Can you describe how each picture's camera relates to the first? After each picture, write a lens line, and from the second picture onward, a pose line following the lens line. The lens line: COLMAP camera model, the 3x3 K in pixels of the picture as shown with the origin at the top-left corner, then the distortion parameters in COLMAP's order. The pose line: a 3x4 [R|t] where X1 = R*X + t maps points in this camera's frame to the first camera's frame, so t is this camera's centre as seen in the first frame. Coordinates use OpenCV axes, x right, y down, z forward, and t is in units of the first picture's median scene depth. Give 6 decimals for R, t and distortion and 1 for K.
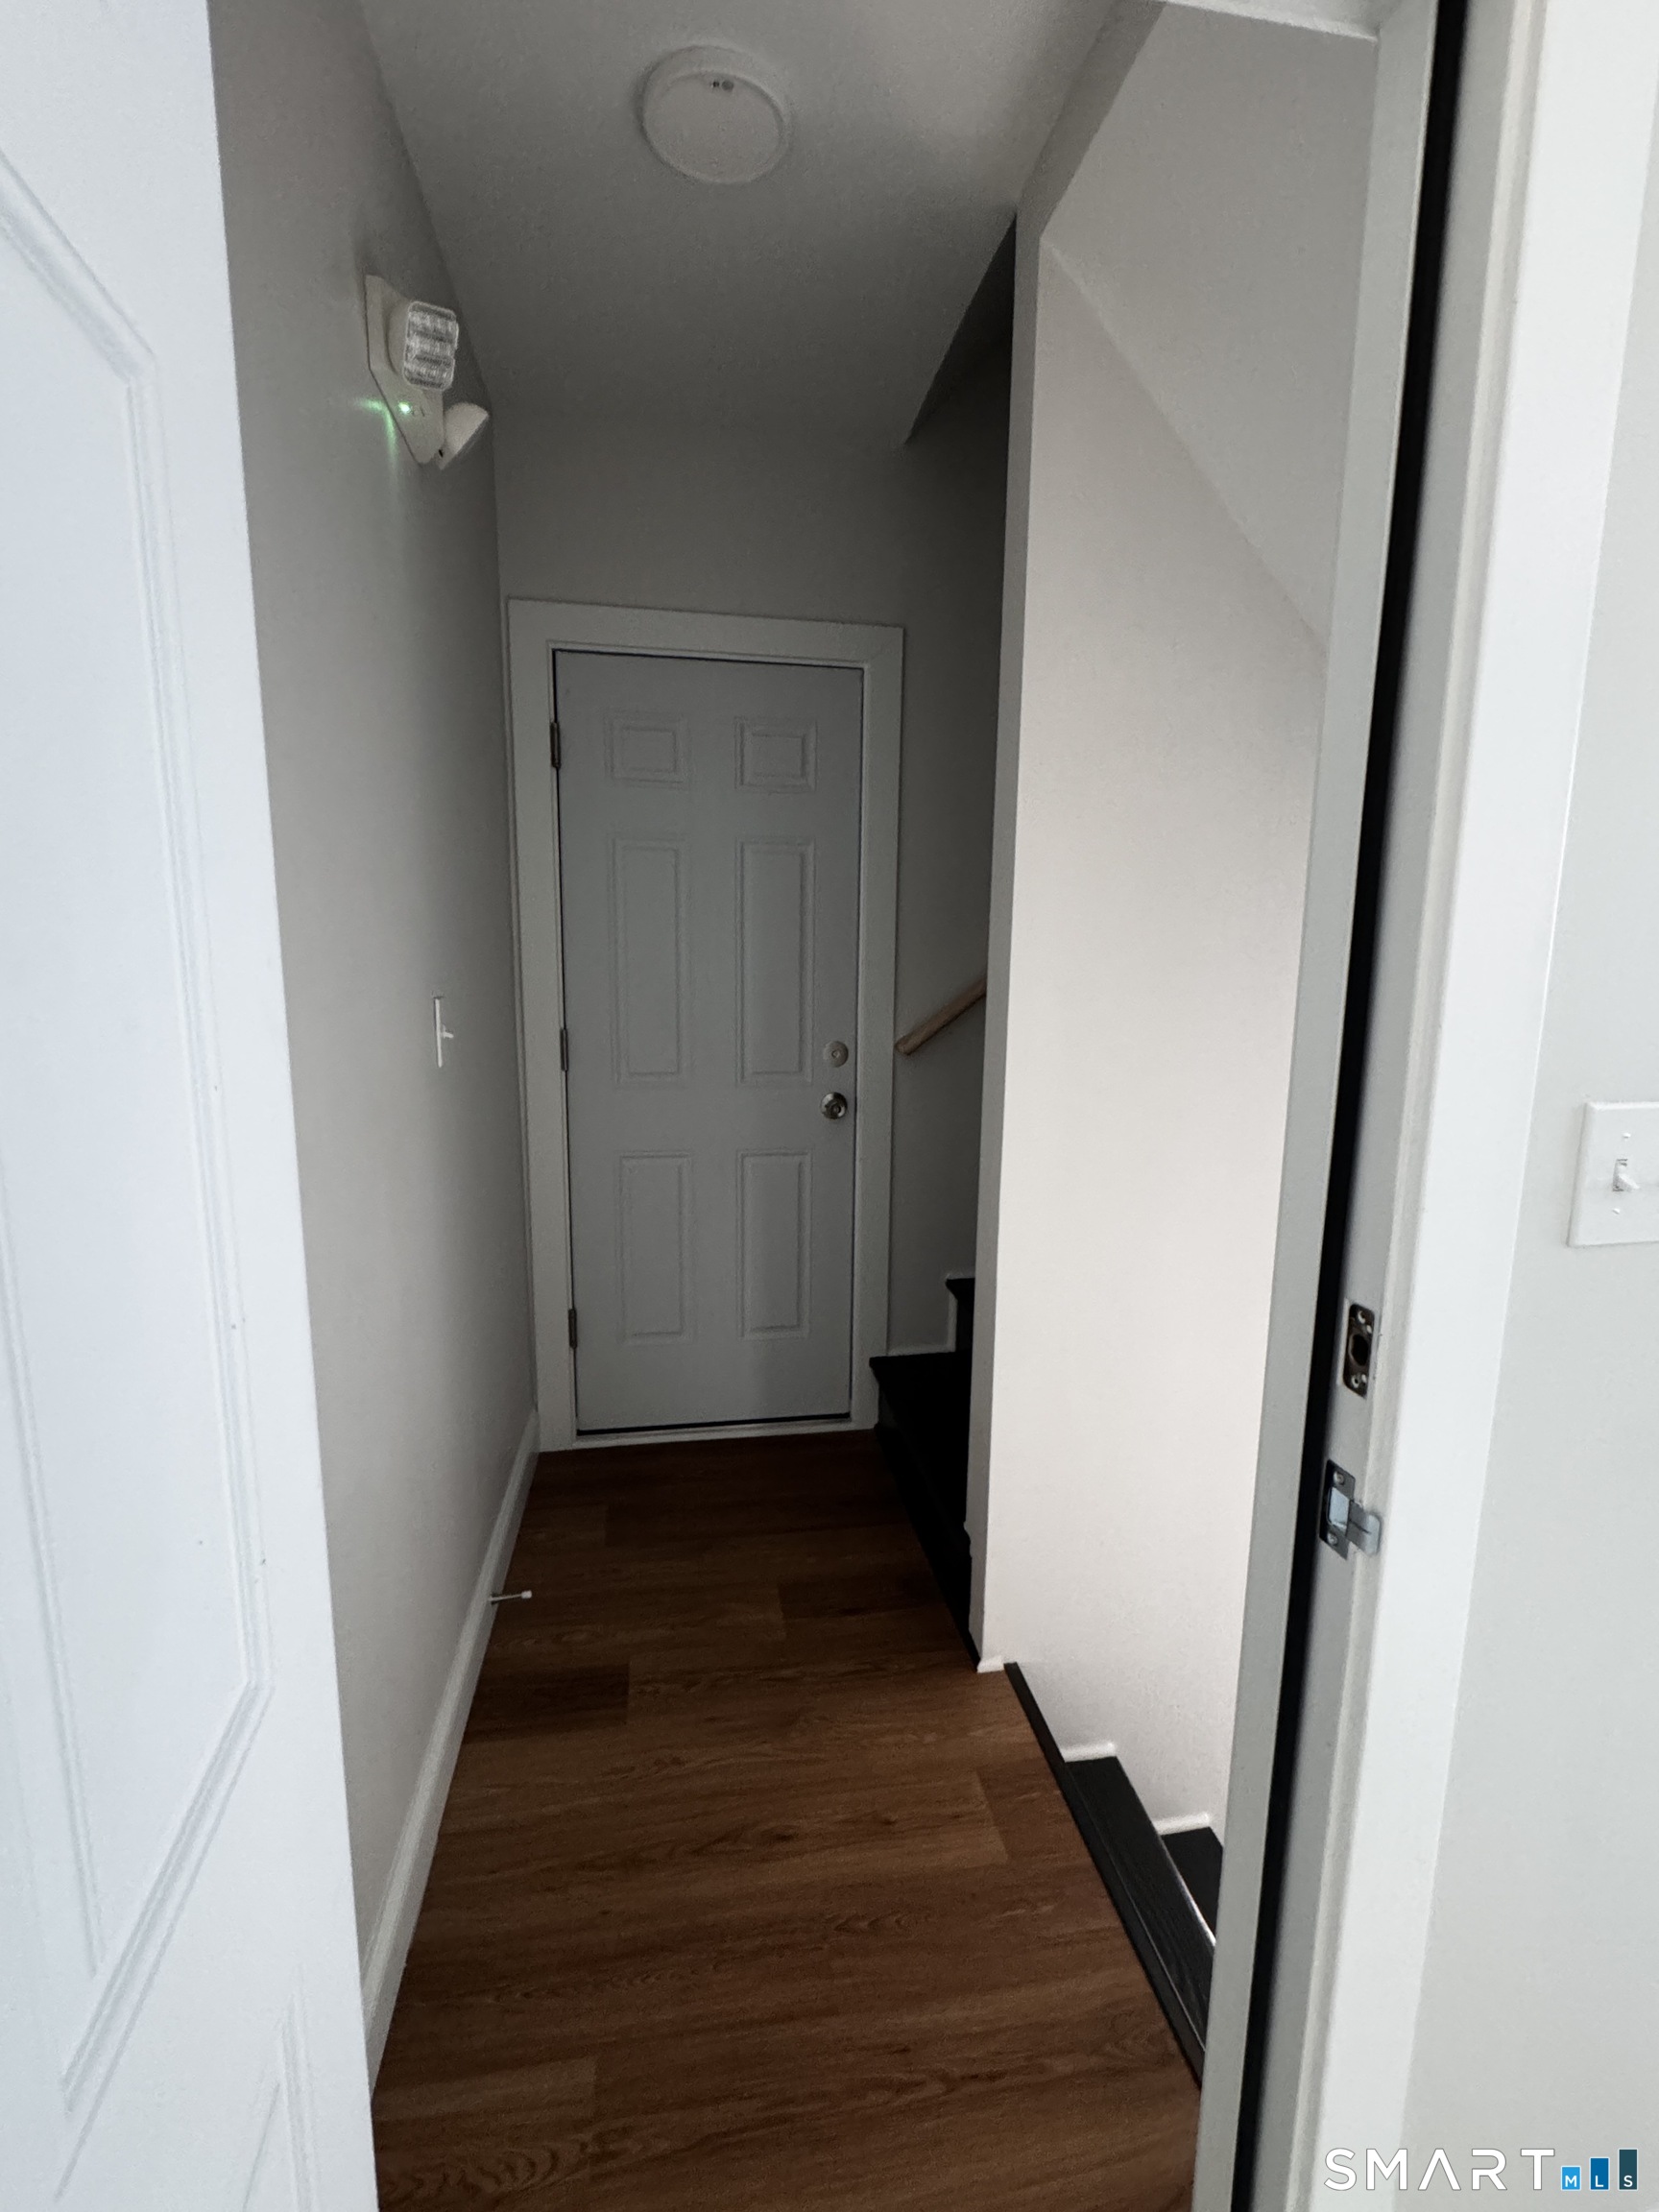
lens RADIAL K [[981.3, 0, 831.5], [0, 981.3, 1098.5], [0, 0, 1]] dist [-0.000384, 0.000229]
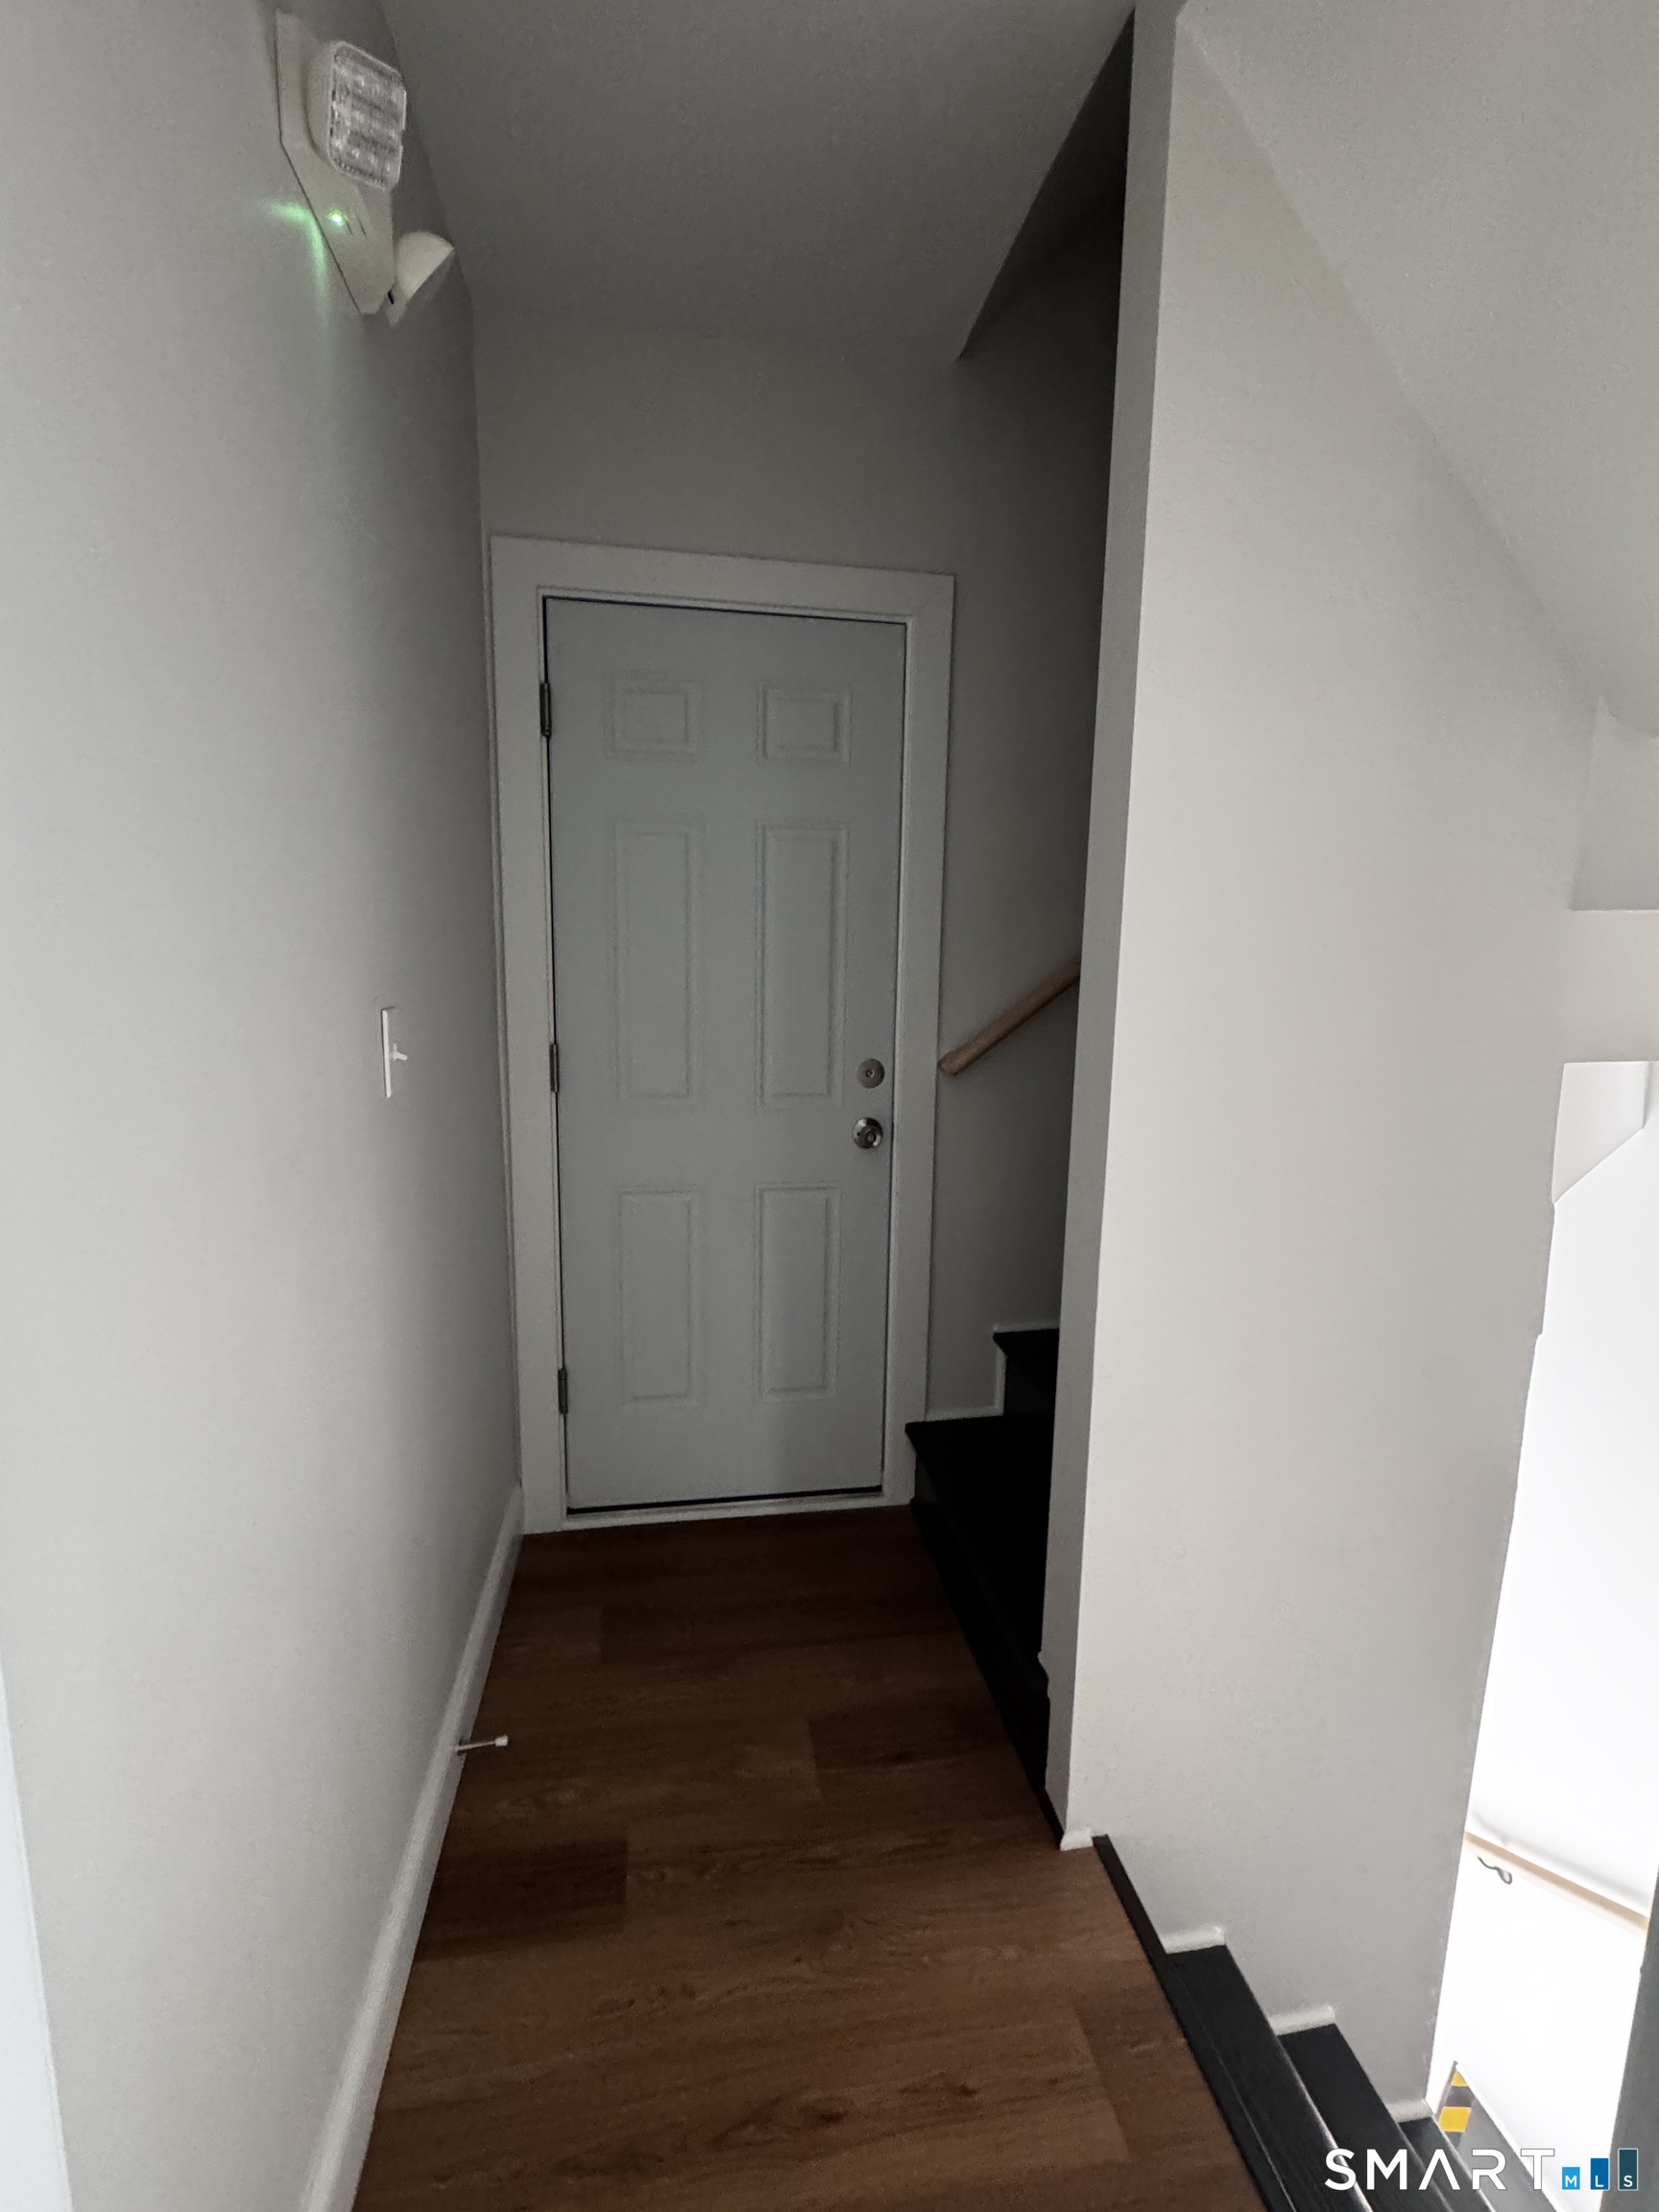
lens RADIAL K [[981.3, 0, 831.5], [0, 981.3, 1098.5], [0, 0, 1]] dist [-0.000384, 0.000229]
pose [[0.999989, 0.004444, 0.001154, -0.039960], [-0.004437, 0.999967, -0.006820, -0.022651], [-0.001184, 0.006815, 0.999976, 0.181830]]
